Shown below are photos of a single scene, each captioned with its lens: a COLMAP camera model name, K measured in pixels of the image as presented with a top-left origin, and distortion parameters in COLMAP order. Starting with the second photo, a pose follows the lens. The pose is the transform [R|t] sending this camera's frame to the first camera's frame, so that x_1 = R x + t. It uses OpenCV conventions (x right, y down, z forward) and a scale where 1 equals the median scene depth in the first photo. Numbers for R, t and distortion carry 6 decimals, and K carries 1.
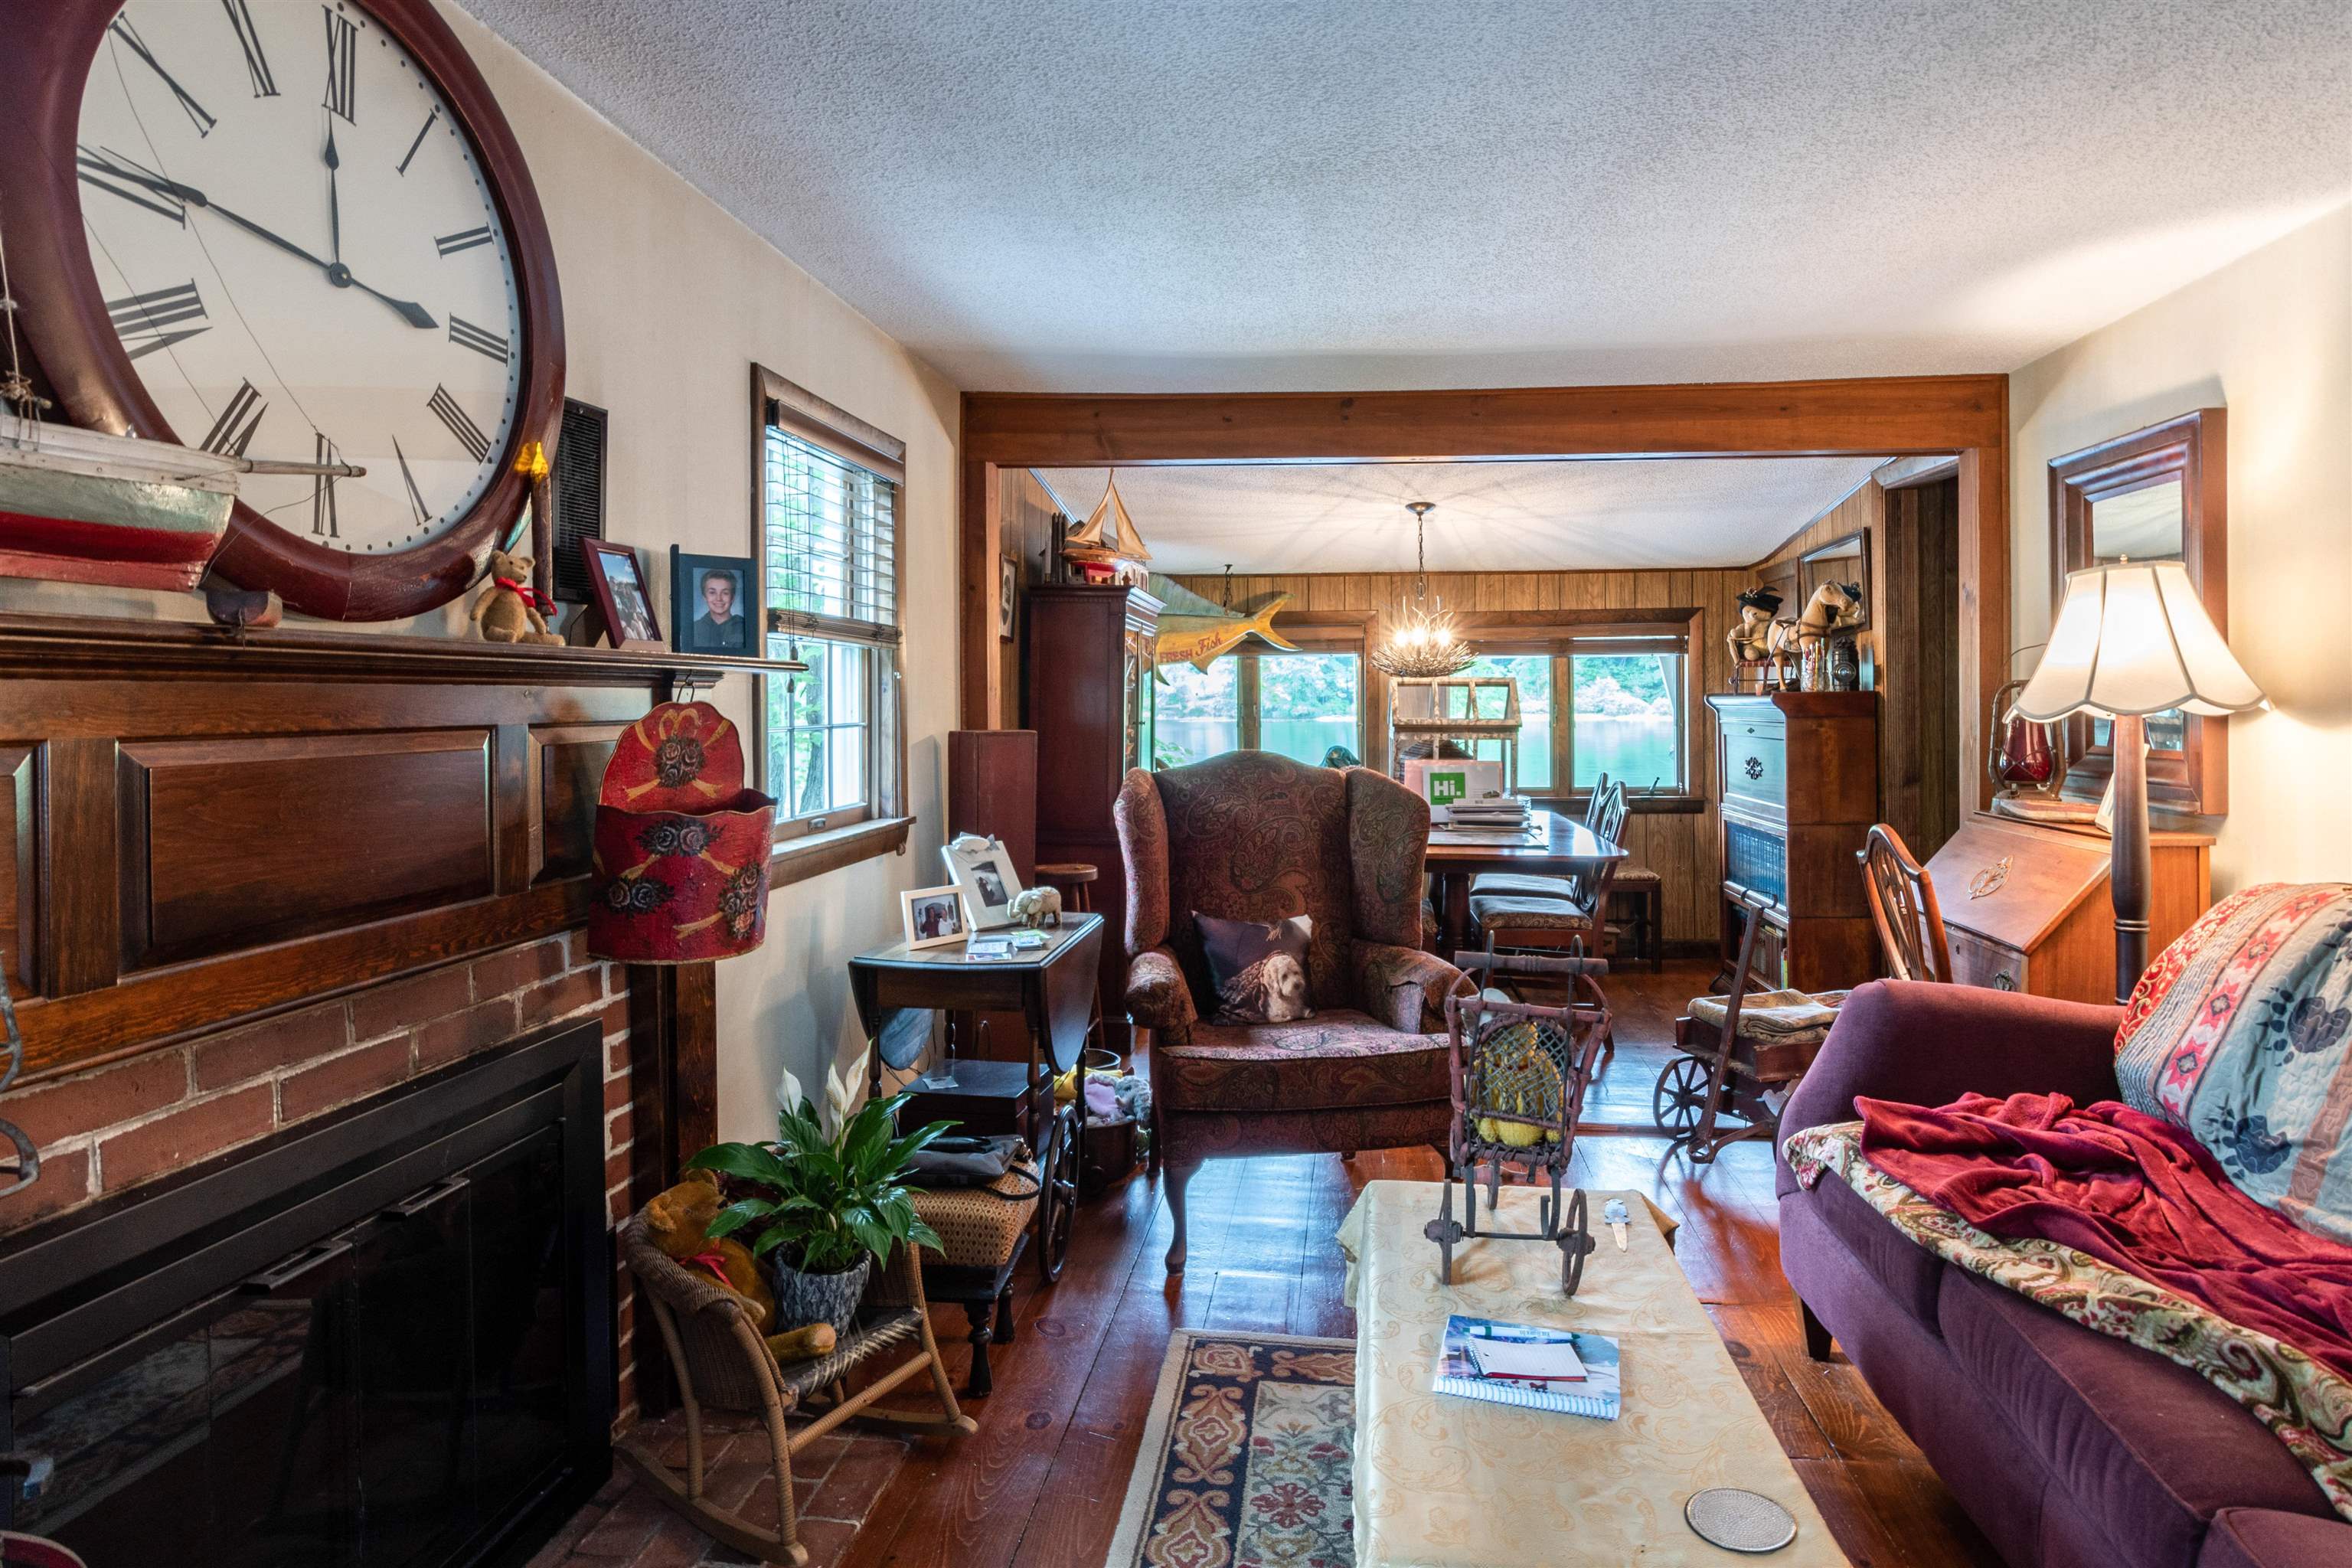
lens RADIAL K [[1277.1, 0, 1275.7], [0, 1277.1, 718.7], [0, 0, 1]] dist [0.002516, 0.002079]
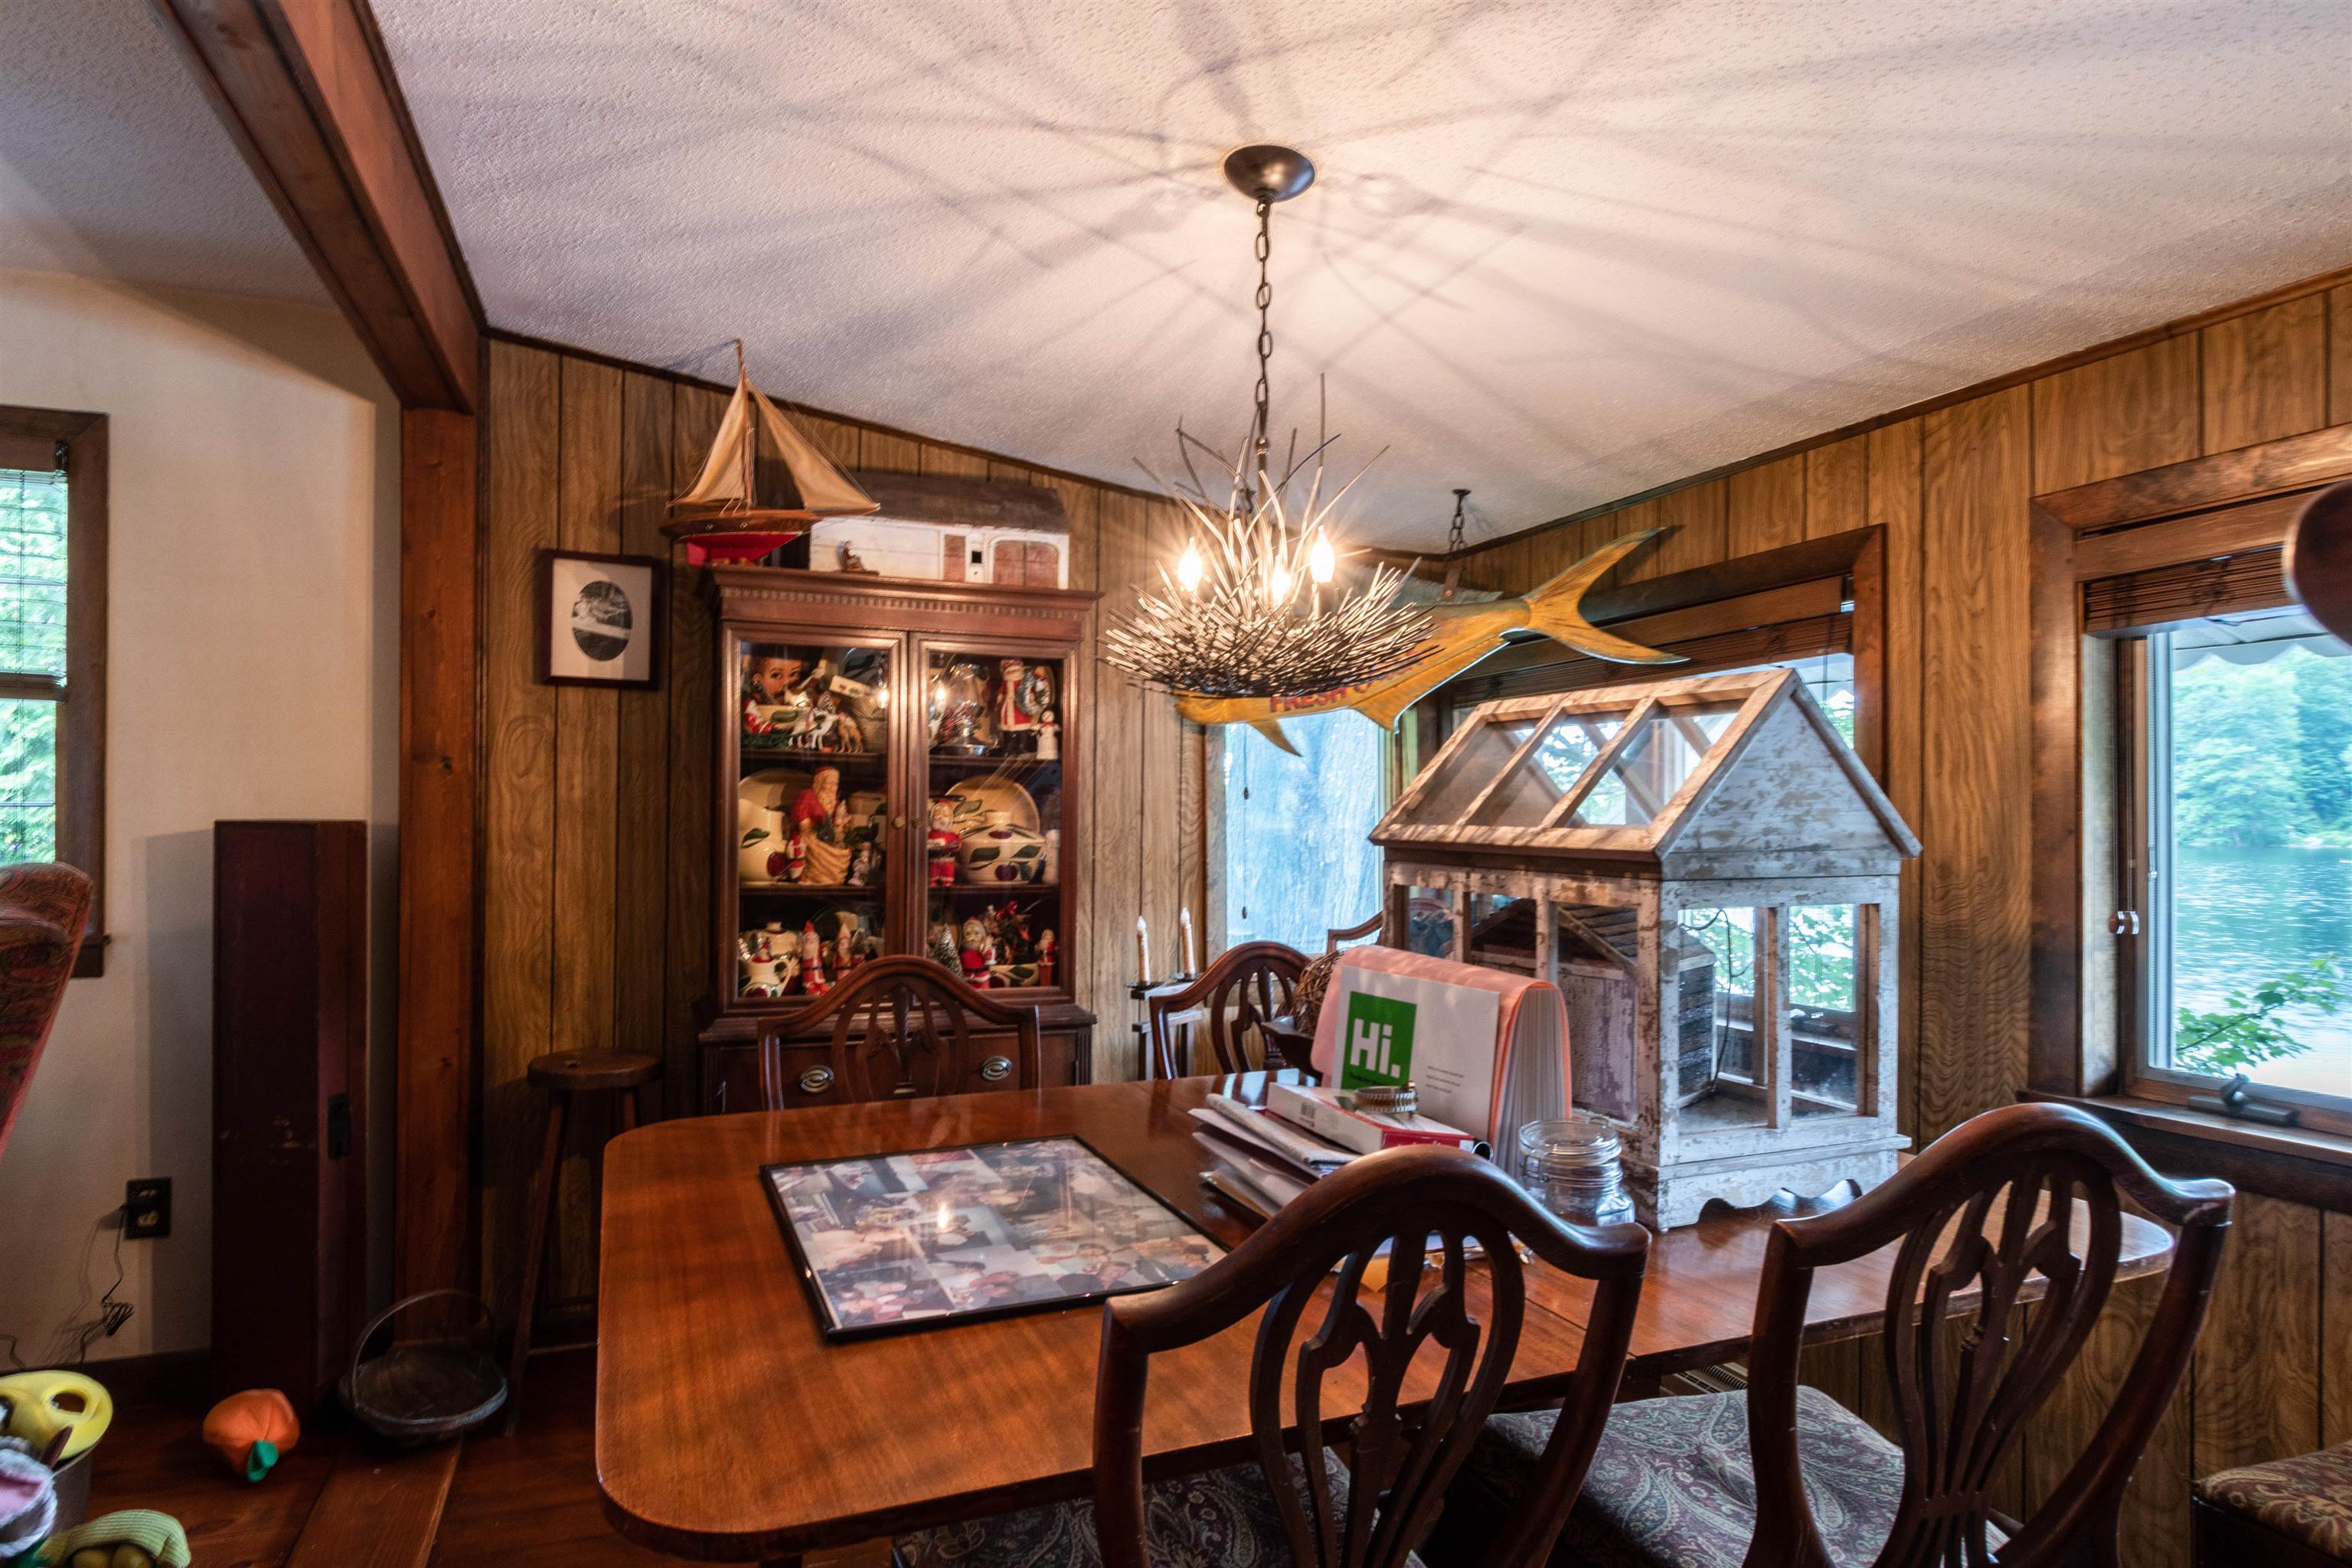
lens RADIAL K [[1277.1, 0, 1073.8], [0, 1277.1, 825.5], [0, 0, 1]] dist [0.002516, 0.002079]
pose [[0.393506, 0.012683, -0.919235, 0.529417], [-0.019503, 0.999795, 0.005446, 0.000497], [0.919115, 0.015785, 0.393673, 1.104383]]
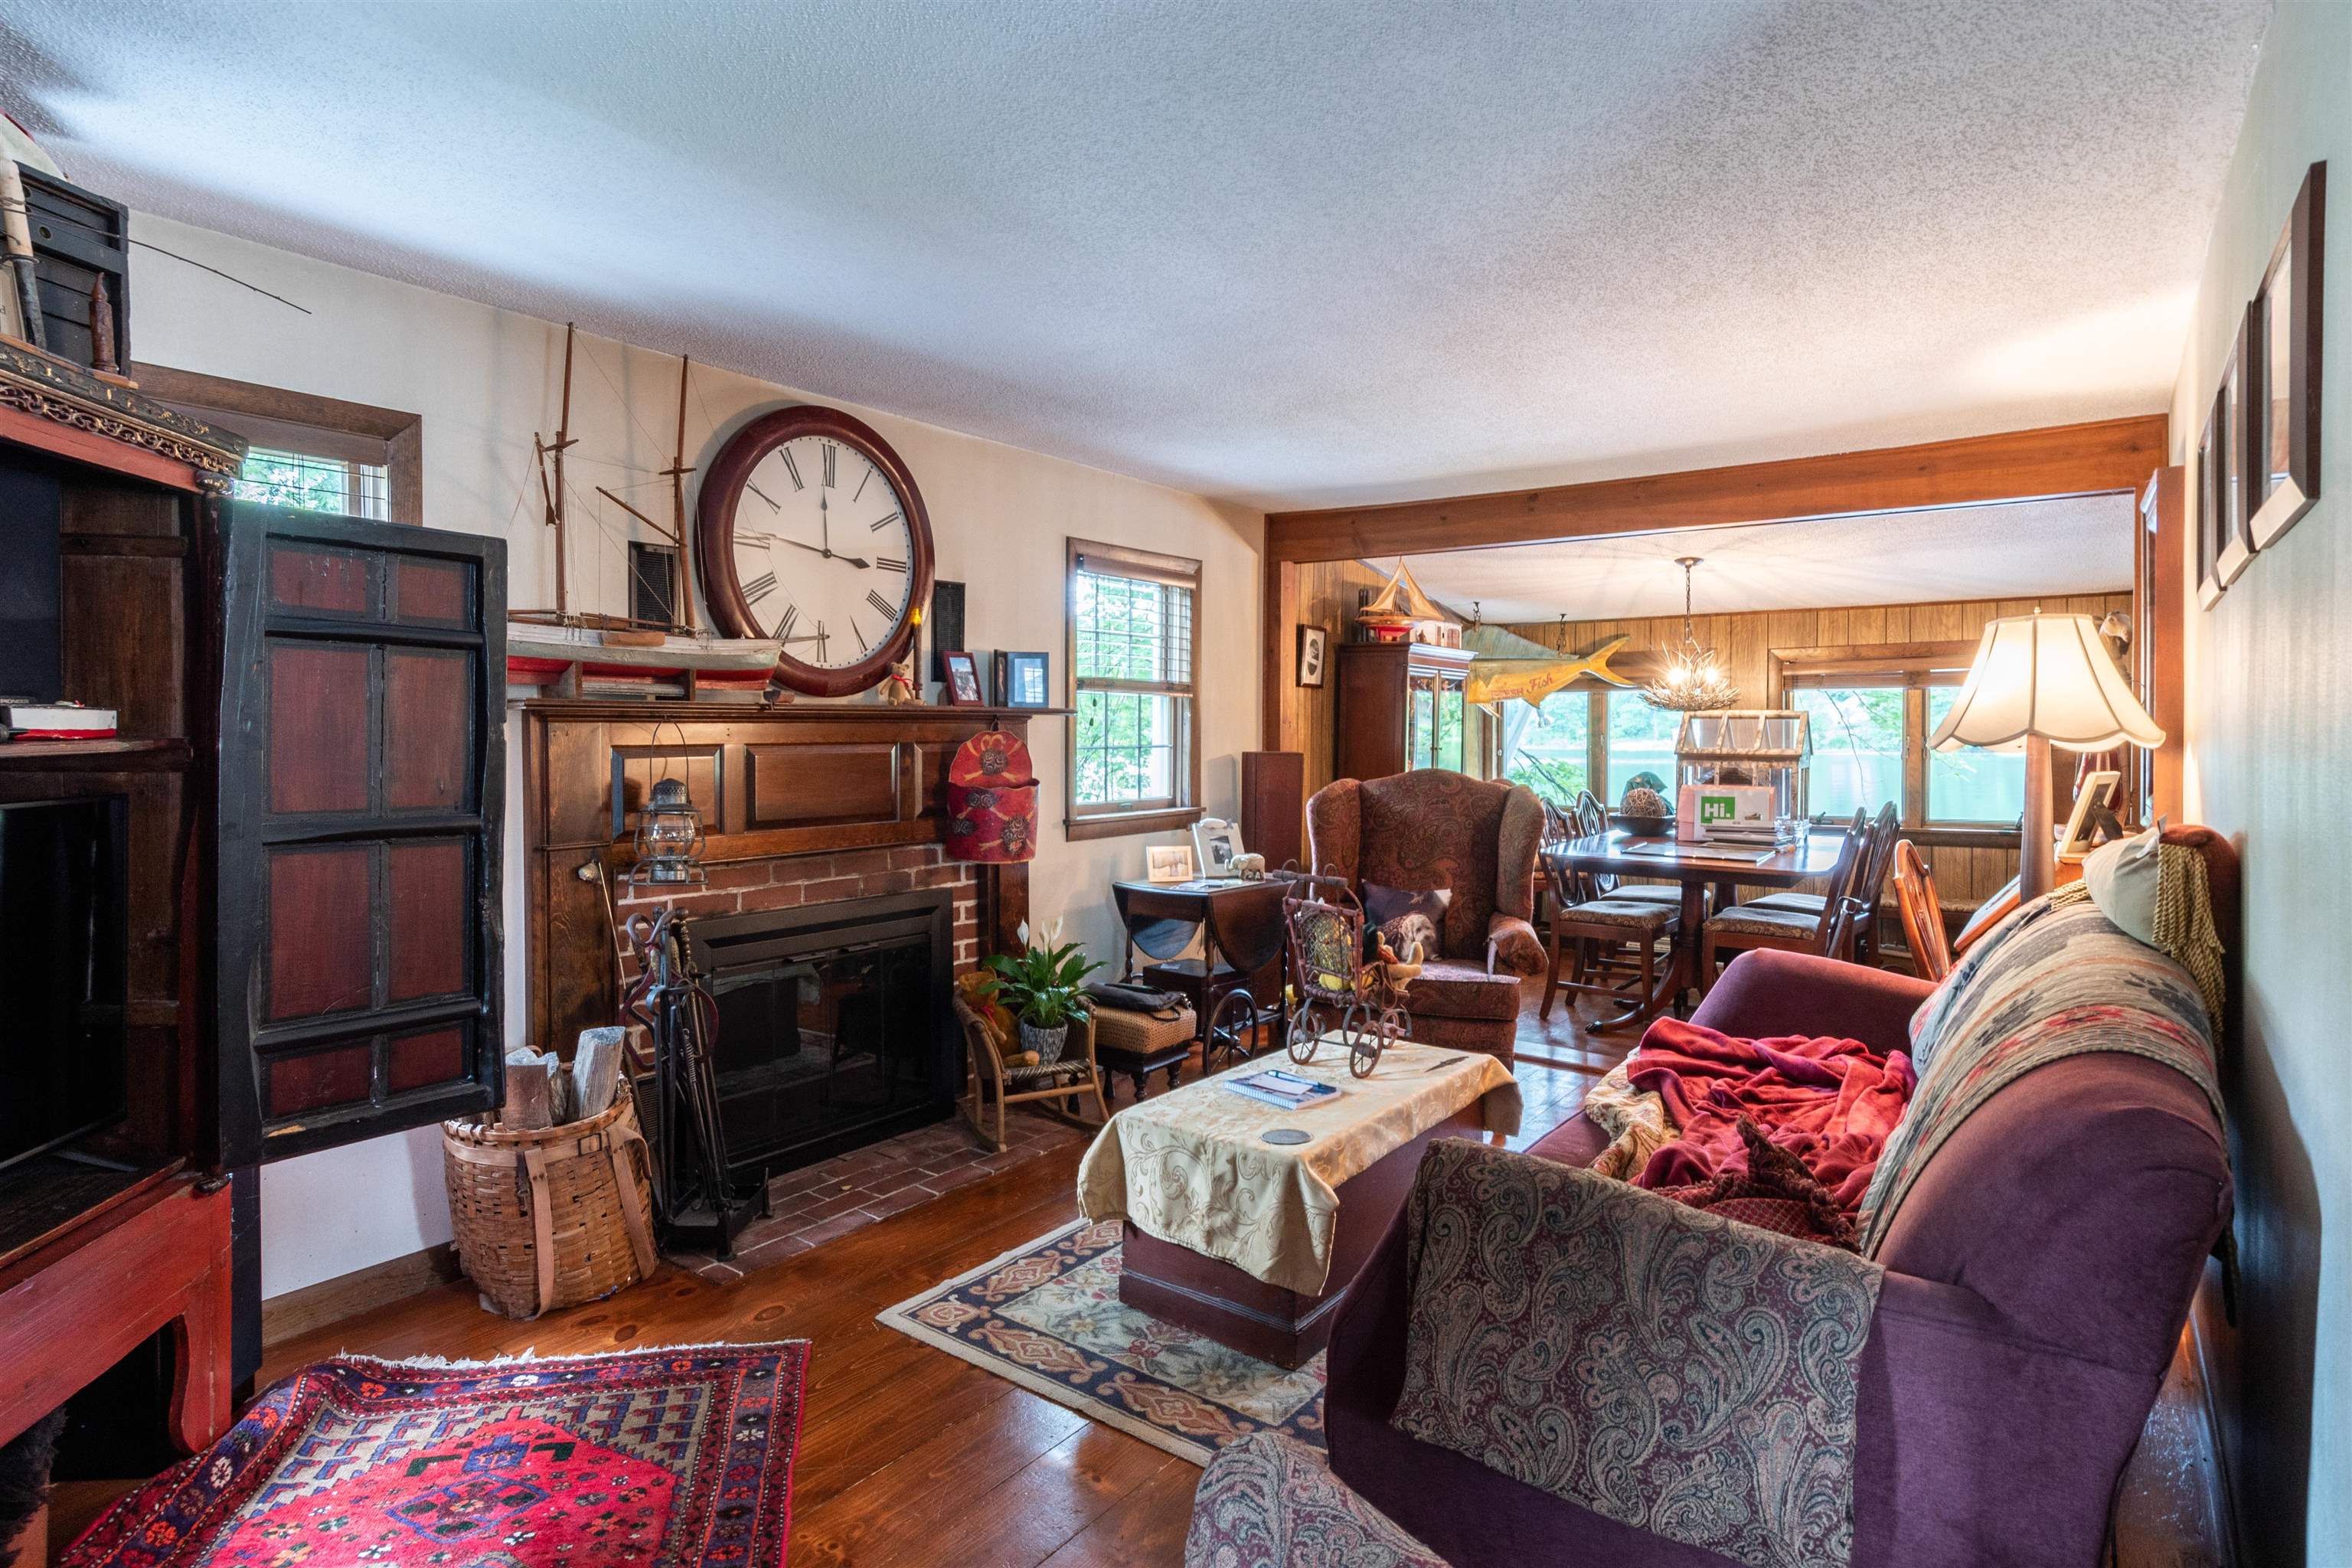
lens RADIAL K [[1277.1, 0, 1167.8], [0, 1277.1, 753.5], [0, 0, 1]] dist [0.002516, 0.002079]
pose [[0.850848, 0.012609, -0.525261, 0.424257], [-0.010379, 0.999920, 0.007190, 0.001864], [0.525310, -0.000665, 0.850911, -0.277920]]
